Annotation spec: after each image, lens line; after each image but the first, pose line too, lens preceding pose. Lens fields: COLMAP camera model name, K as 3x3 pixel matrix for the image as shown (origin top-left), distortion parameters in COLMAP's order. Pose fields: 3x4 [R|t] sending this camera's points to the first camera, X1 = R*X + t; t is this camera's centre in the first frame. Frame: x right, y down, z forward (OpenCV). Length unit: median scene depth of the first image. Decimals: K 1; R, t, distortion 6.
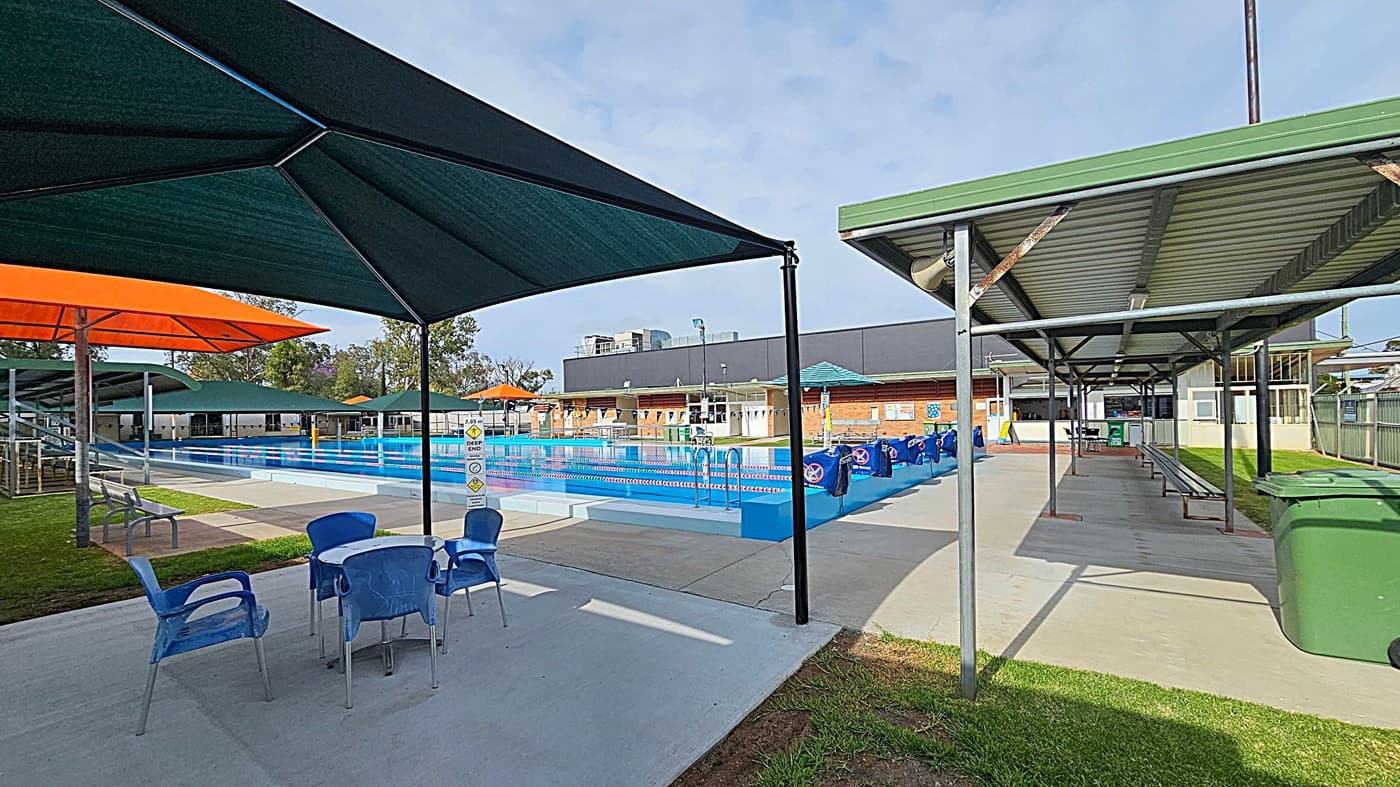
lens RADIAL K [[576.6, 0, 695.1], [0, 576.6, 433.8], [0, 0, 1]] dist [0.009673, 0.000010]
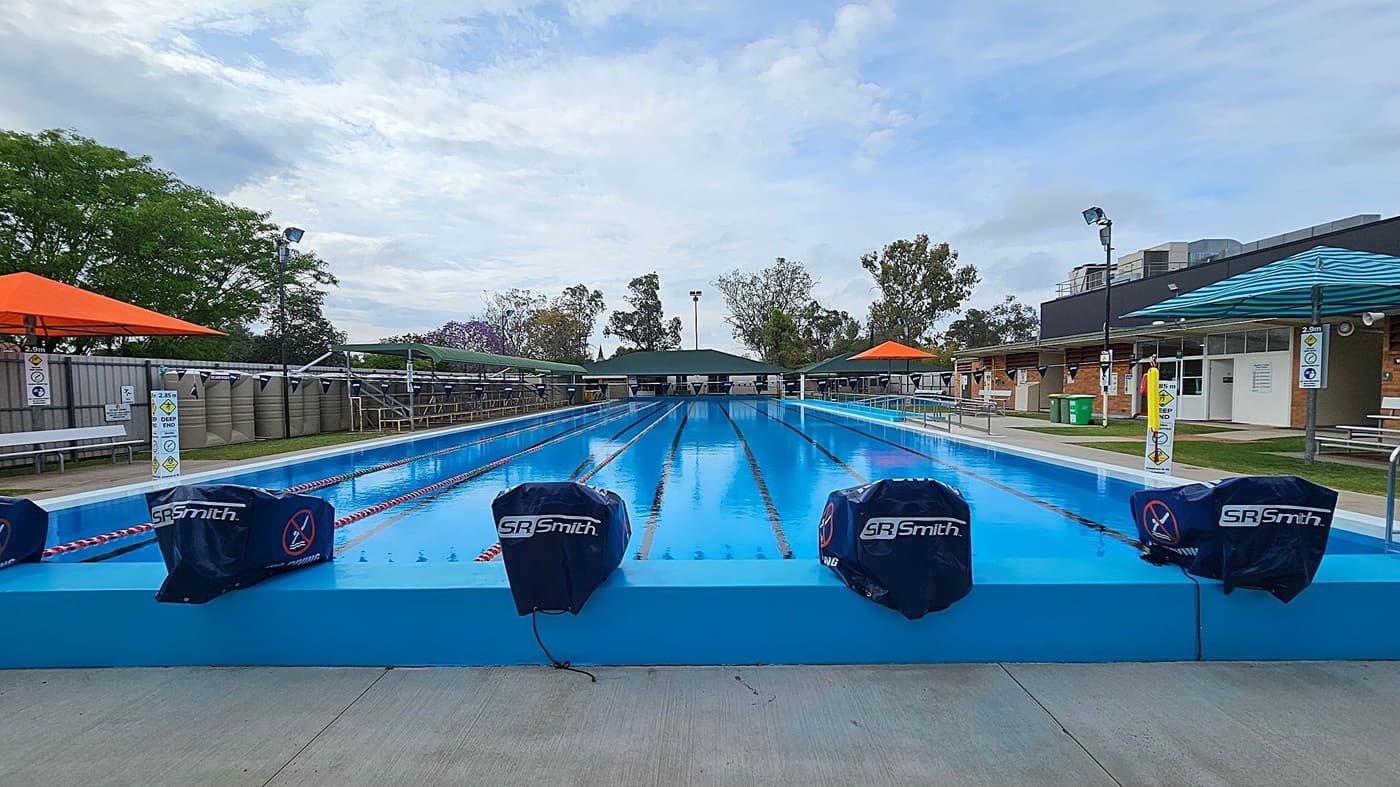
lens RADIAL K [[574.2, 0, 696.9], [0, 574.2, 412.8], [0, 0, 1]] dist [-0.001361, -0.000064]
pose [[0.558906, 0.054625, -0.827430, 0.208684], [-0.025865, 0.998491, 0.048447, -0.014682], [0.828827, -0.005676, 0.559476, 0.291542]]
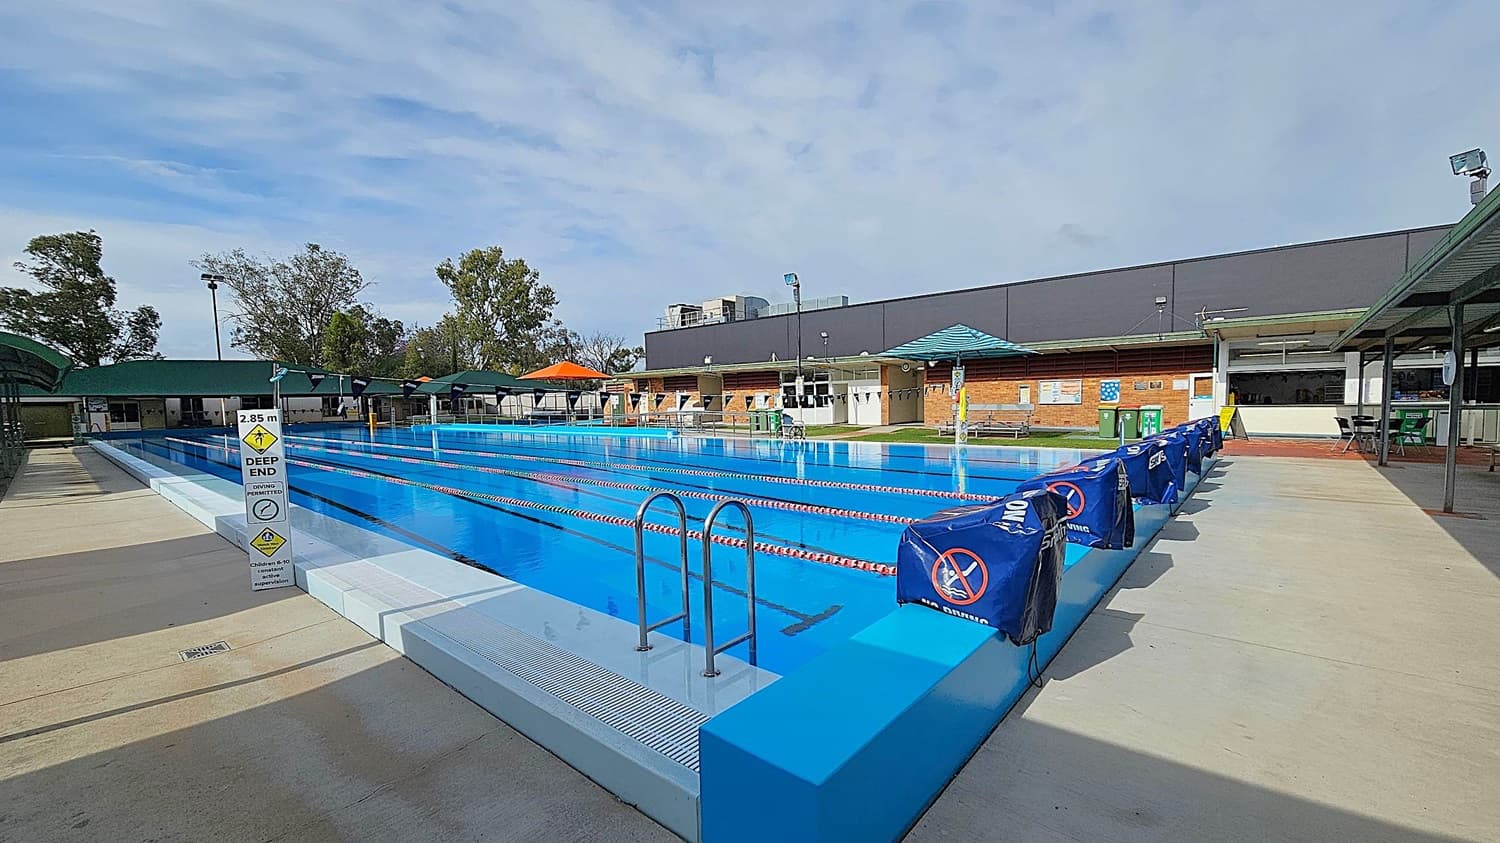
lens RADIAL K [[615.2, 0, 746.7], [0, 615.2, 442.2], [0, 0, 1]] dist [-0.001361, -0.000064]
pose [[0.995032, 0.004620, -0.099449, 0.023597], [-0.000429, 0.999112, 0.042129, -0.005834], [0.099555, -0.041878, 0.994150, 0.127055]]
